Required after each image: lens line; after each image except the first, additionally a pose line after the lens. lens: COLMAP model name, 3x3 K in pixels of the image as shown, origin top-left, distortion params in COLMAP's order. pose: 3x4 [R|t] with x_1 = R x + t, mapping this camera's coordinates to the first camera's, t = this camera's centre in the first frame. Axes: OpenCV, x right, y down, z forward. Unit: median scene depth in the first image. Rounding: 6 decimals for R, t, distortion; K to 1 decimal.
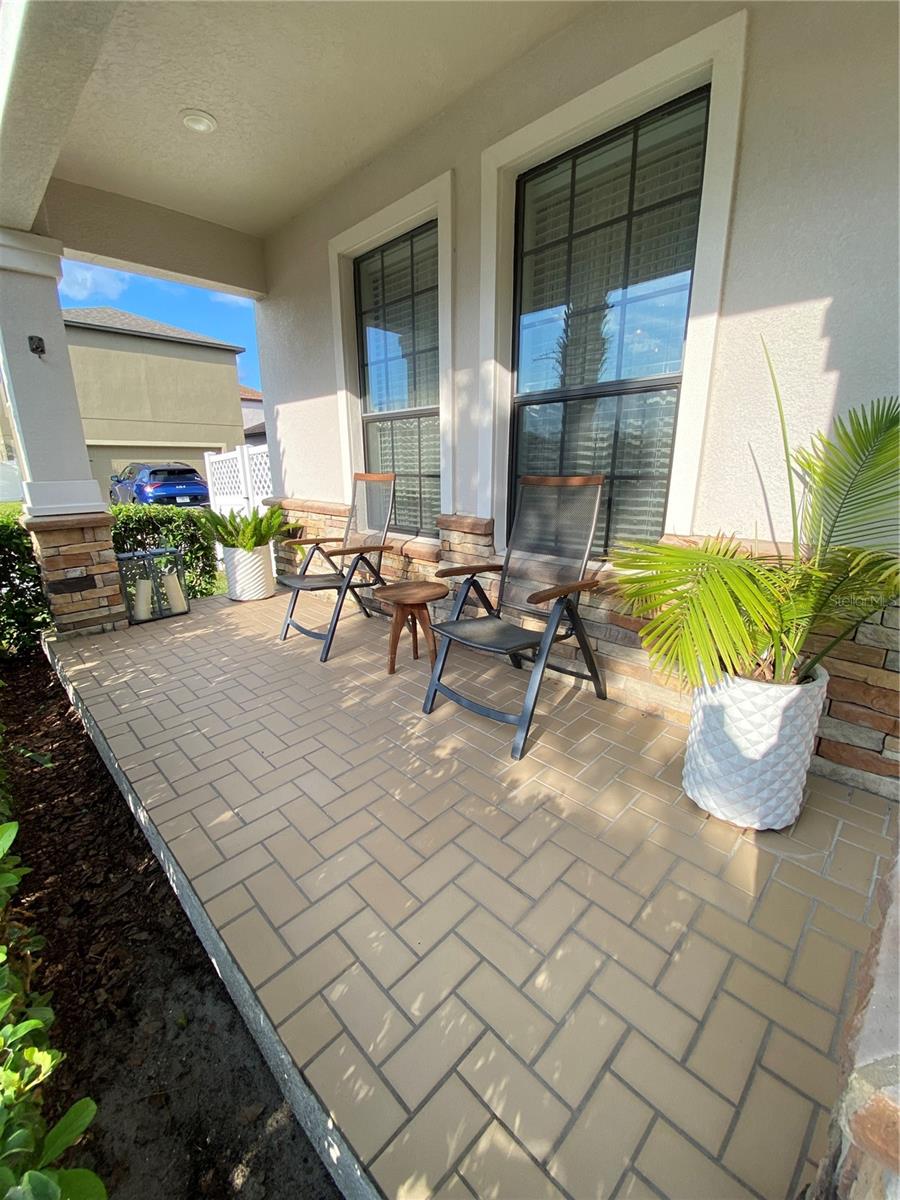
lens RADIAL K [[483.6, 0, 446.6], [0, 483.6, 603.9], [0, 0, 1]] dist [-0.011927, -0.001681]
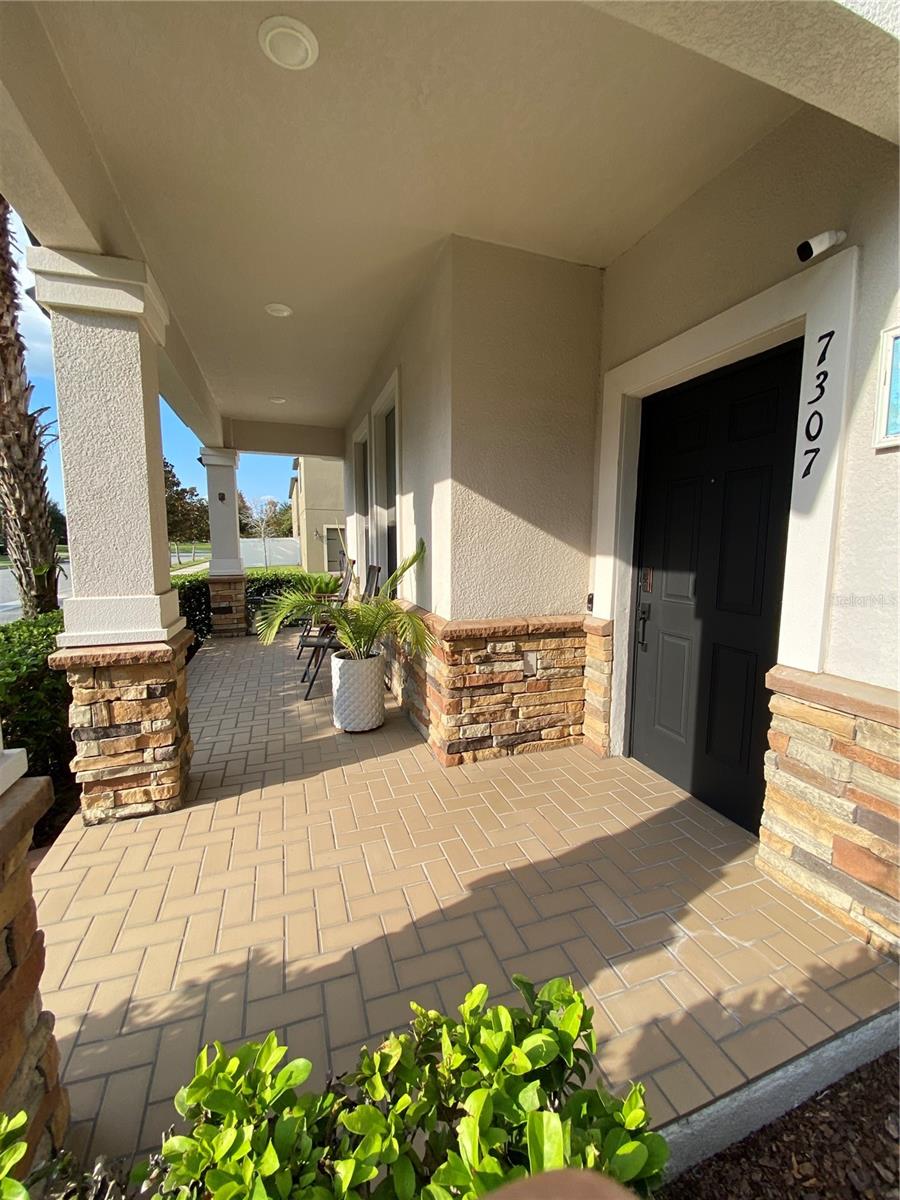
lens RADIAL K [[483.6, 0, 449.5], [0, 483.6, 606.4], [0, 0, 1]] dist [-0.011927, -0.001681]
pose [[0.898024, 0.065441, -0.435053, 0.904172], [-0.127632, 0.985100, -0.115275, 0.051874], [0.421027, 0.159047, 0.892995, -0.366909]]
